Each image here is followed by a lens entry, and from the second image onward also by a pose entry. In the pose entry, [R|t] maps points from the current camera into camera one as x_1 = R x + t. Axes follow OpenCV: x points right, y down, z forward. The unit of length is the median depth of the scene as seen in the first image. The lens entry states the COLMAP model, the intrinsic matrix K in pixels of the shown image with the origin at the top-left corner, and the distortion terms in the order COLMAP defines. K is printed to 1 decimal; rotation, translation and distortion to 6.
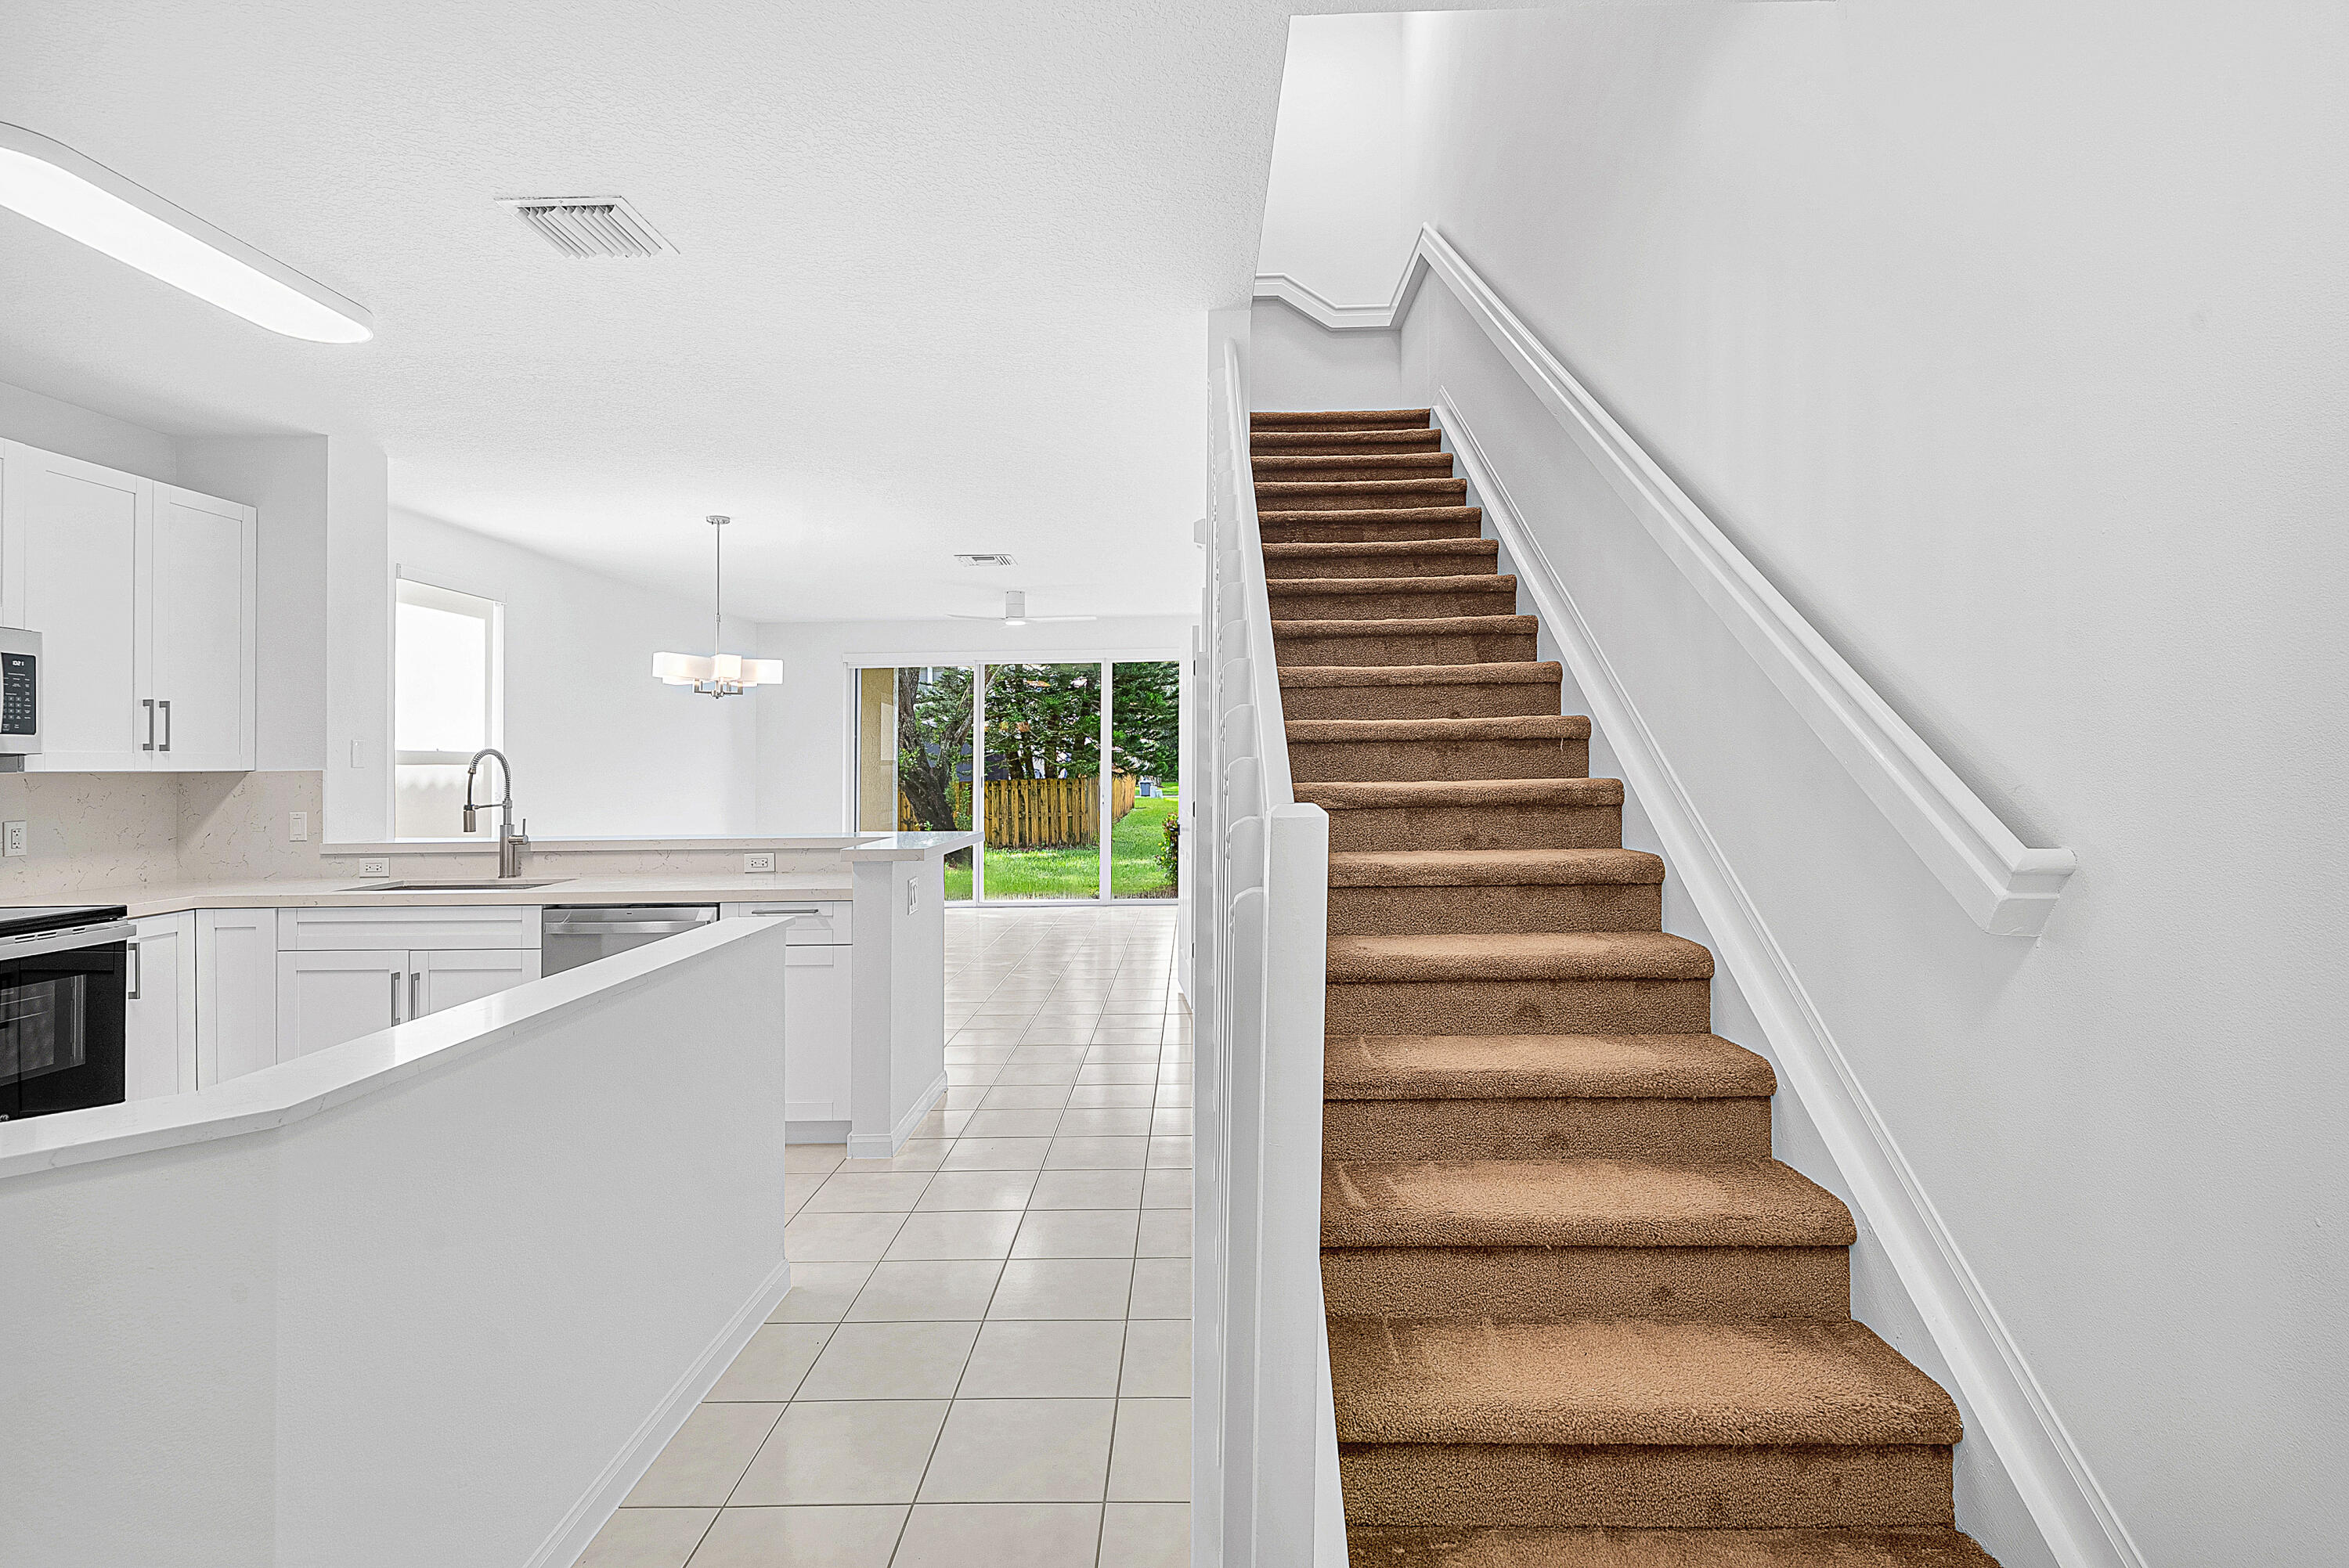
lens RADIAL K [[1173.2, 0, 1180.6], [0, 1173.2, 773.8], [0, 0, 1]] dist [-0.000148, -0.000038]
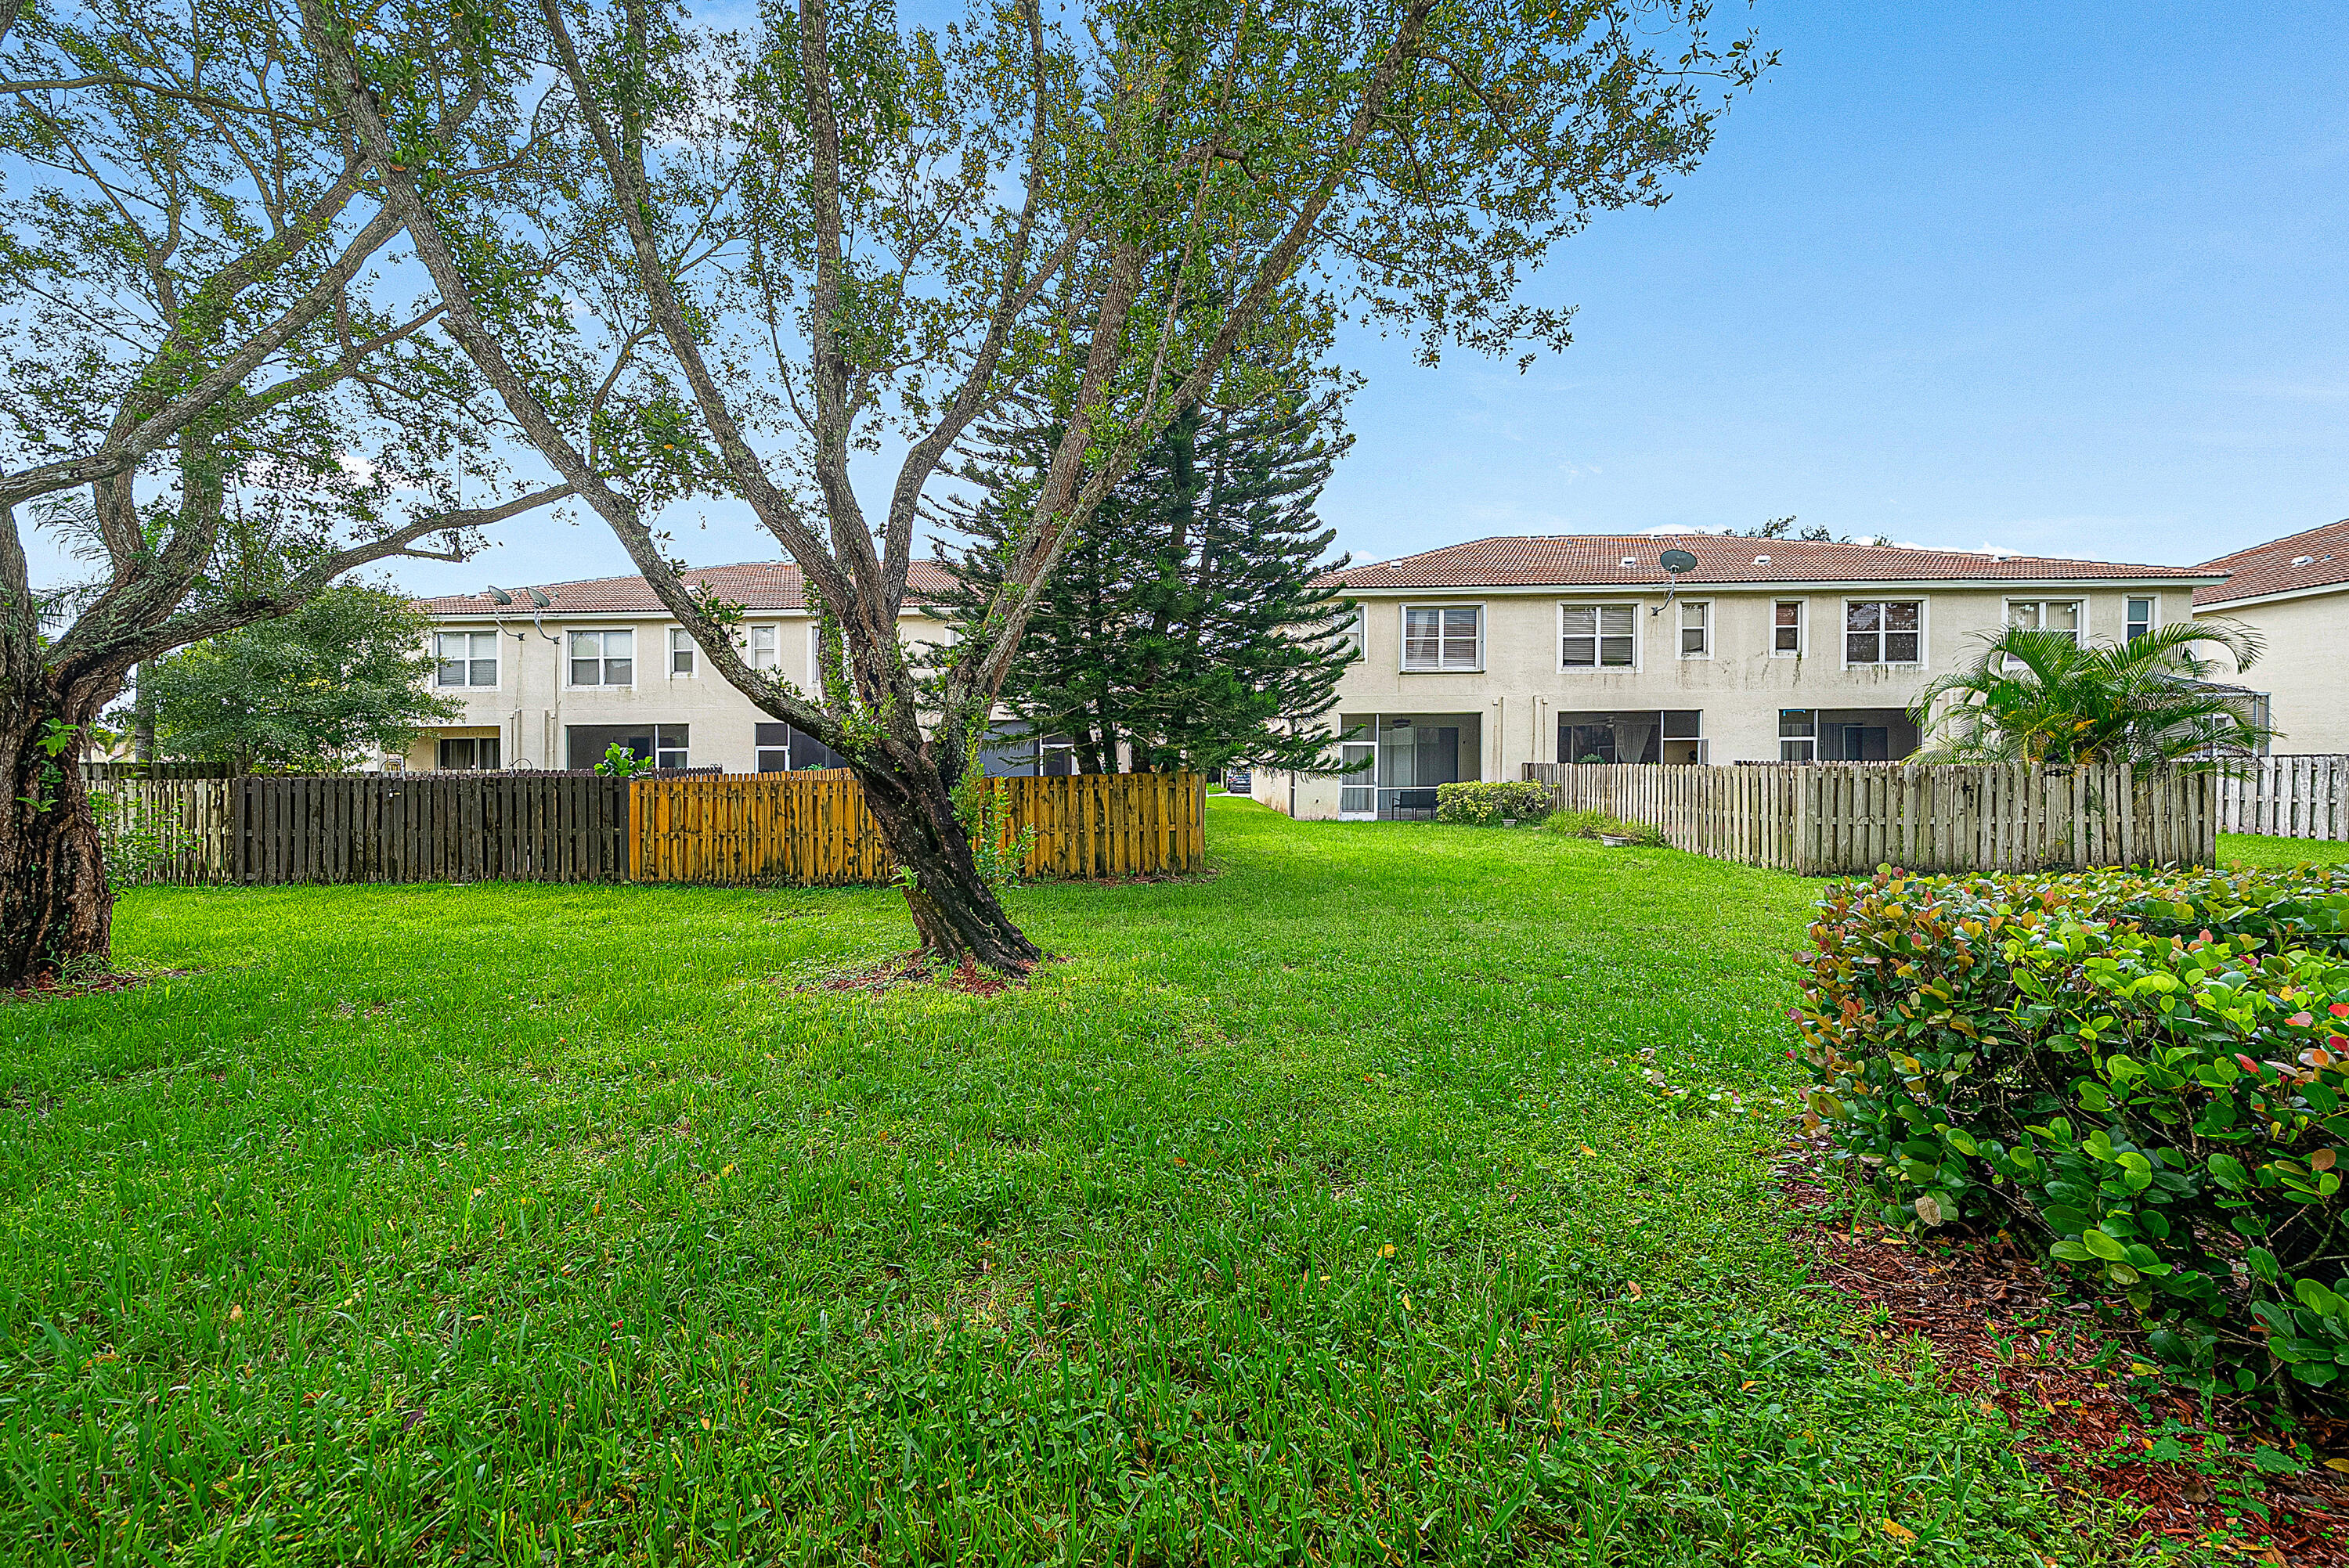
lens RADIAL K [[845.4, 0, 1179.4], [0, 845.4, 779.3], [0, 0, 1]] dist [-0.000204, 0.000125]
pose [[0.999961, -0.001583, -0.008743, -0.086217], [0.001589, 0.999999, 0.000673, 0.007270], [0.008742, -0.000687, 0.999962, 0.524637]]
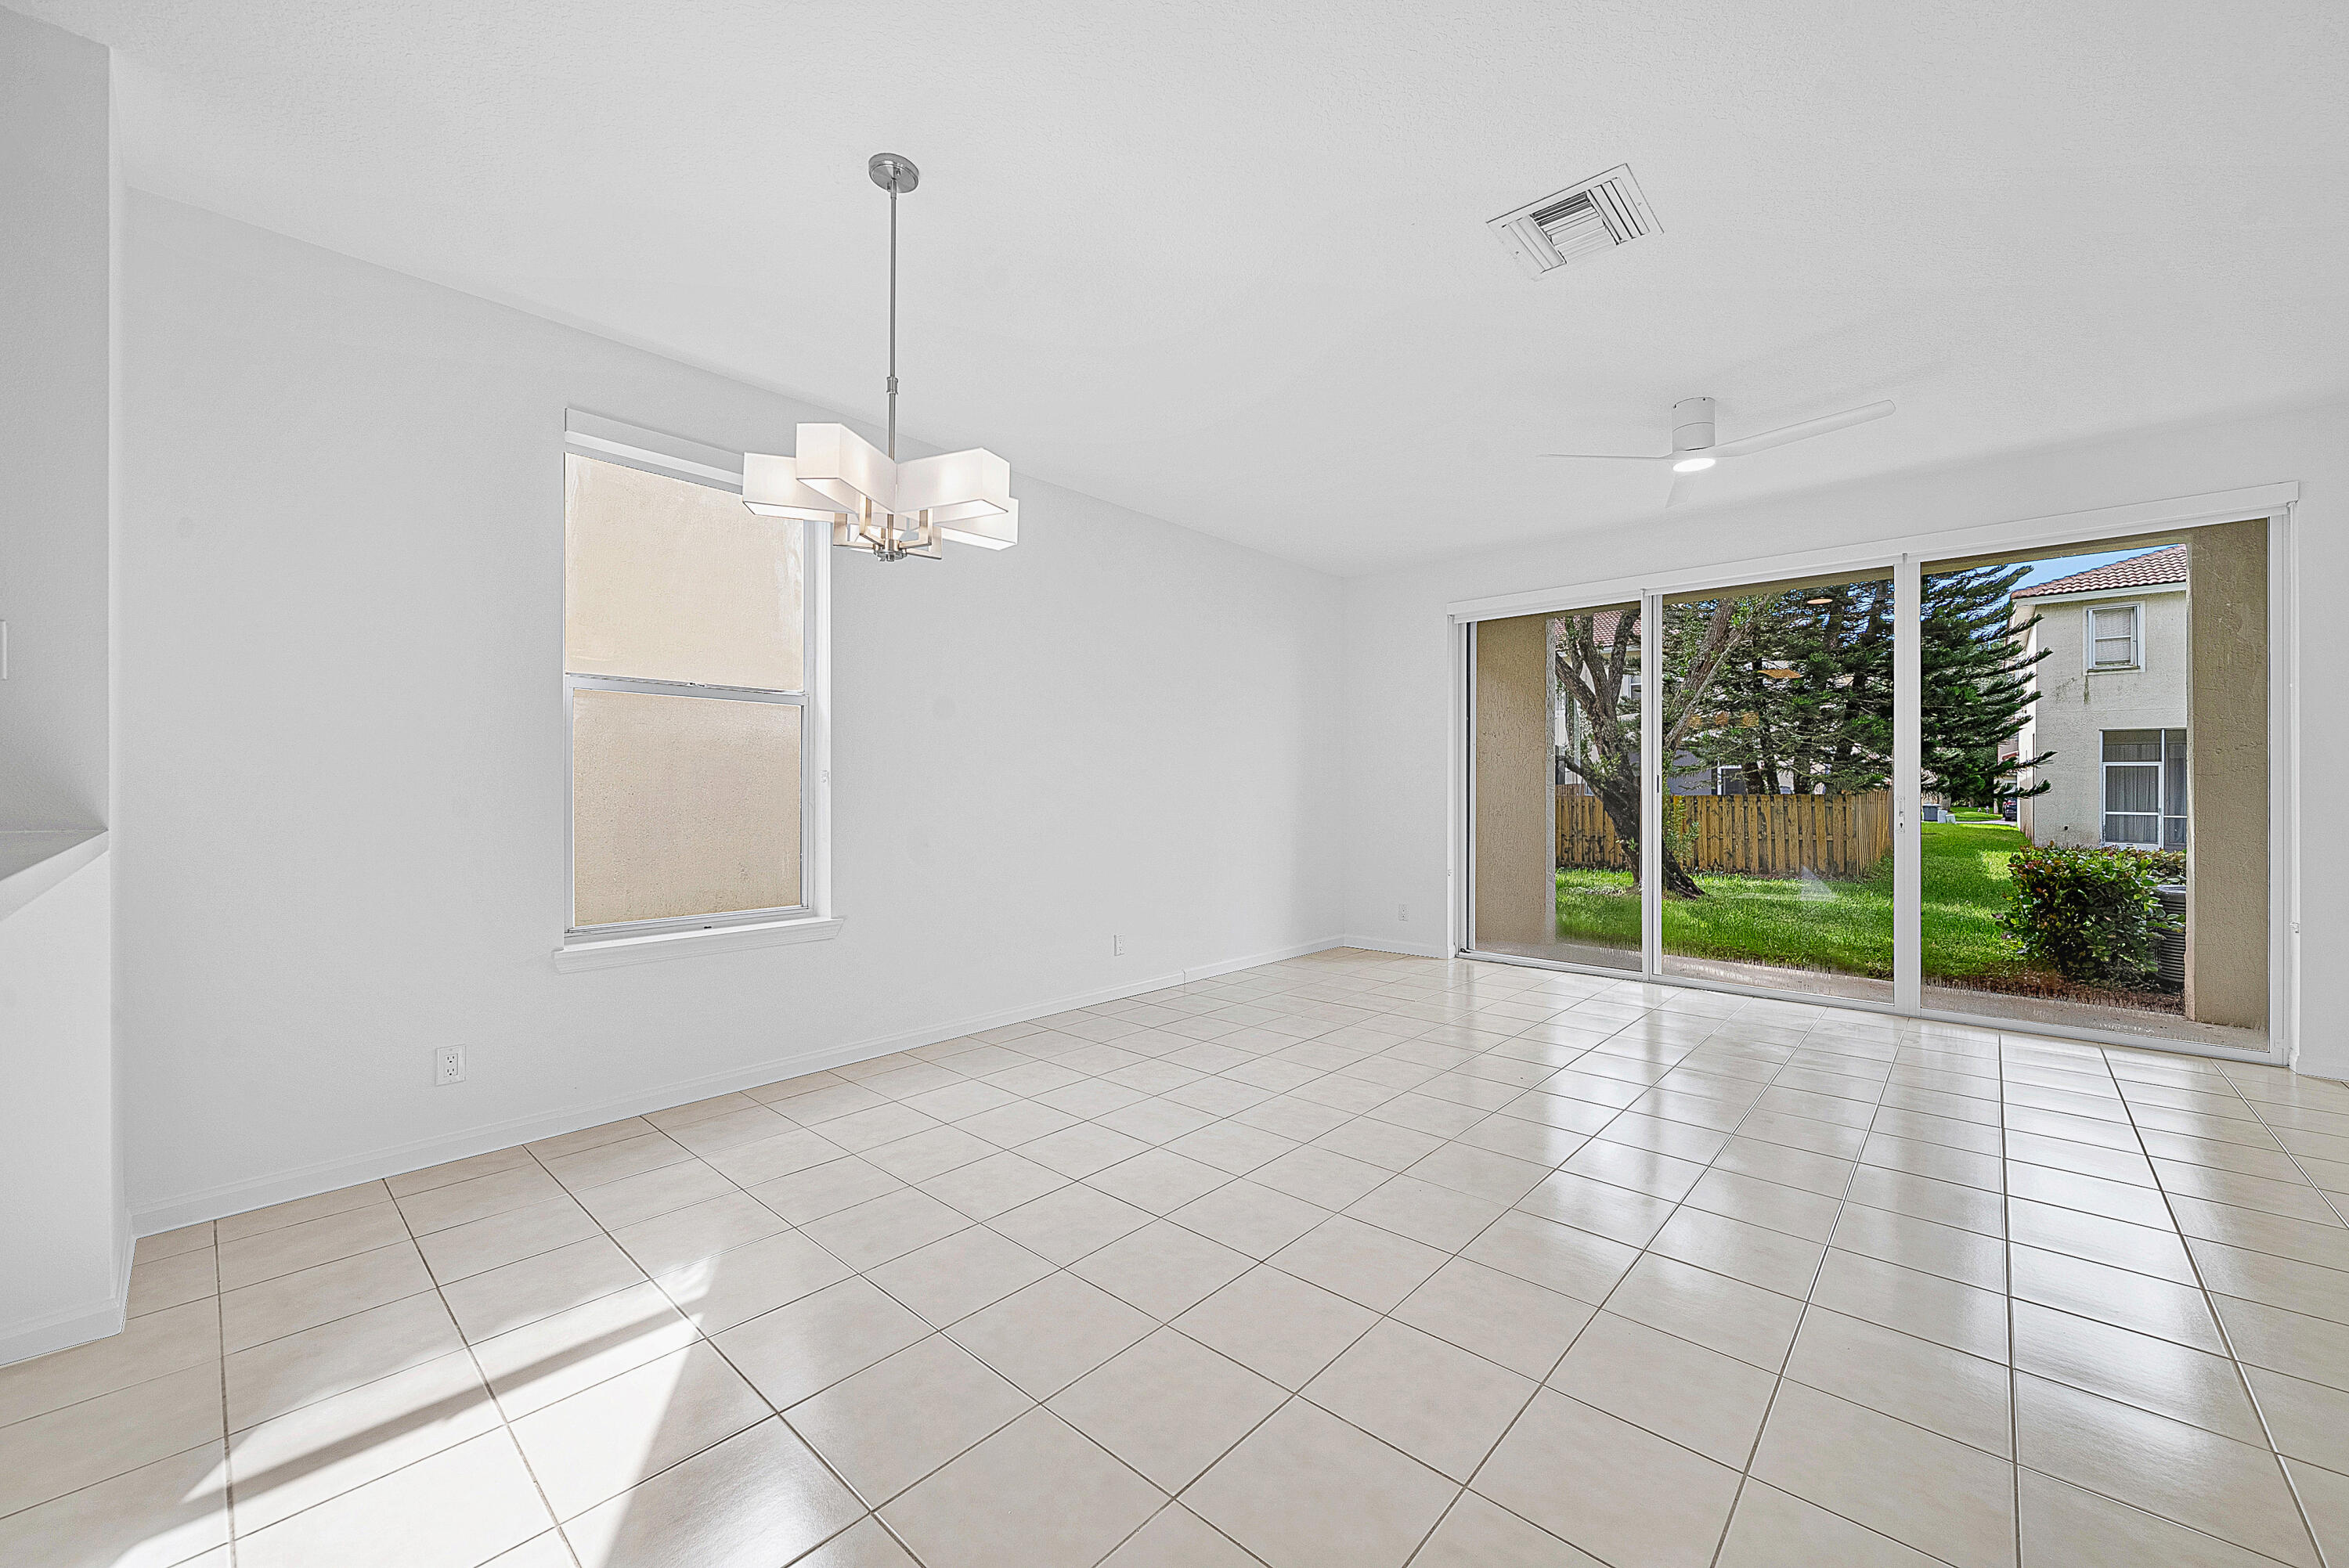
lens RADIAL K [[892.2, 0, 1200.1], [0, 892.2, 772.7], [0, 0, 1]] dist [-0.002322, -0.000358]
pose [[0.760016, -0.001294, -0.649903, -0.023051], [-0.015158, 0.999691, -0.019718, 0.007697], [0.649728, 0.024837, 0.759761, 0.230534]]
